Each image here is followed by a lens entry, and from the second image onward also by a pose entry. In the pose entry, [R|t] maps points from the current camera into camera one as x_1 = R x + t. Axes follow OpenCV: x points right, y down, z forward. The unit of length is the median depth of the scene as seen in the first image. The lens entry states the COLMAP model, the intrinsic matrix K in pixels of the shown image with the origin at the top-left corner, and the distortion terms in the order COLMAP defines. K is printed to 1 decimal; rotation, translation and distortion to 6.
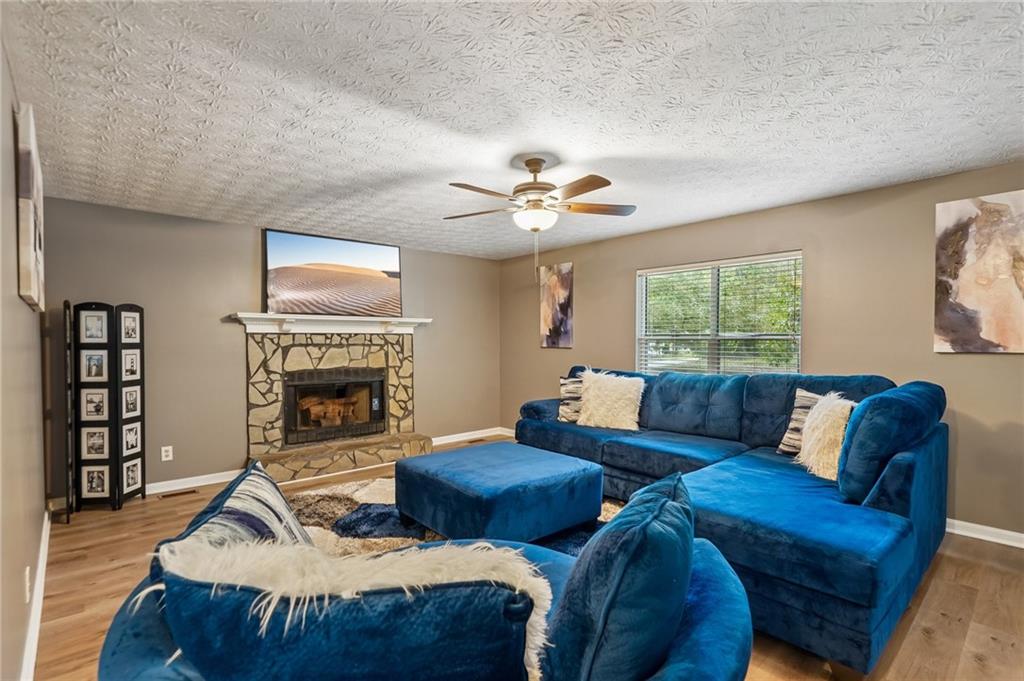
lens RADIAL K [[481.3, 0, 510.0], [0, 481.3, 353.1], [0, 0, 1]] dist [-0.000738, 0.000593]
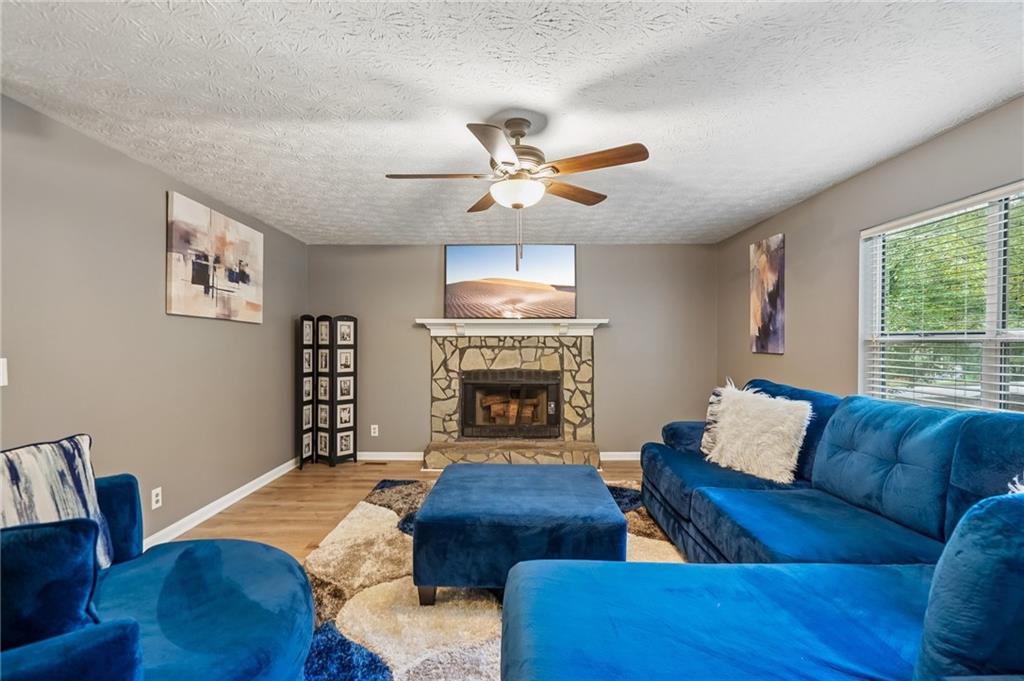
lens RADIAL K [[483.7, 0, 513.3], [0, 483.7, 346.4], [0, 0, 1]] dist [-0.002513, 0.000021]
pose [[0.744431, 0.005500, -0.667676, 0.354929], [-0.019360, 0.999723, -0.013351, -0.004843], [0.667418, 0.022865, 0.744332, 0.235336]]
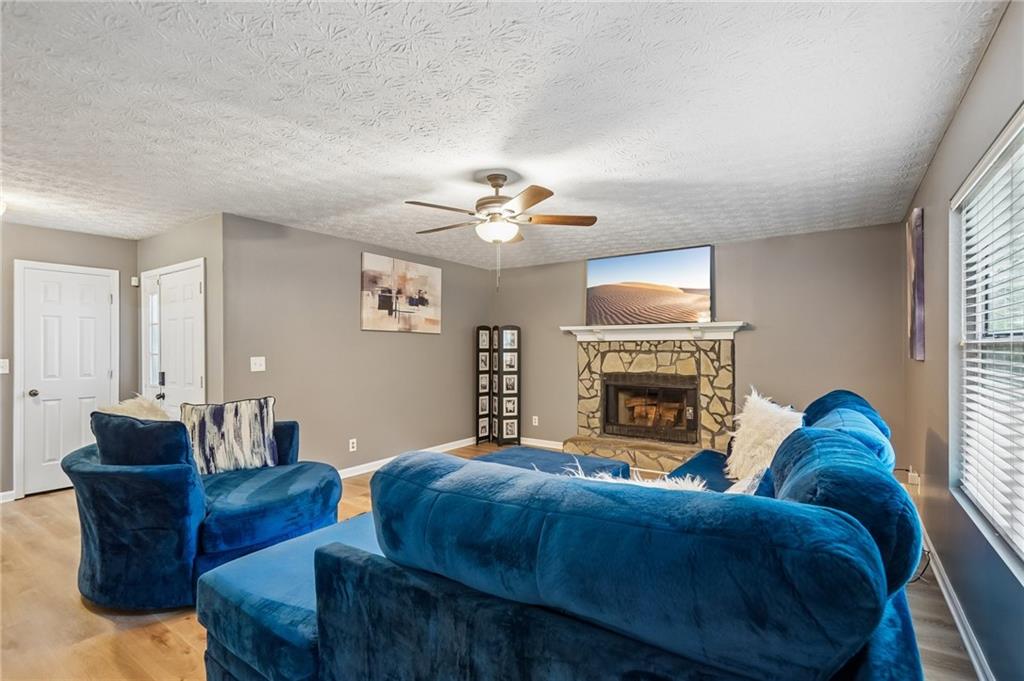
lens RADIAL K [[483.7, 0, 513.3], [0, 483.7, 346.4], [0, 0, 1]] dist [-0.002513, 0.000021]
pose [[0.238439, -0.000360, -0.971157, 0.640315], [-0.023993, 0.999693, -0.006261, -0.014189], [0.970861, 0.024794, 0.238357, 0.468439]]
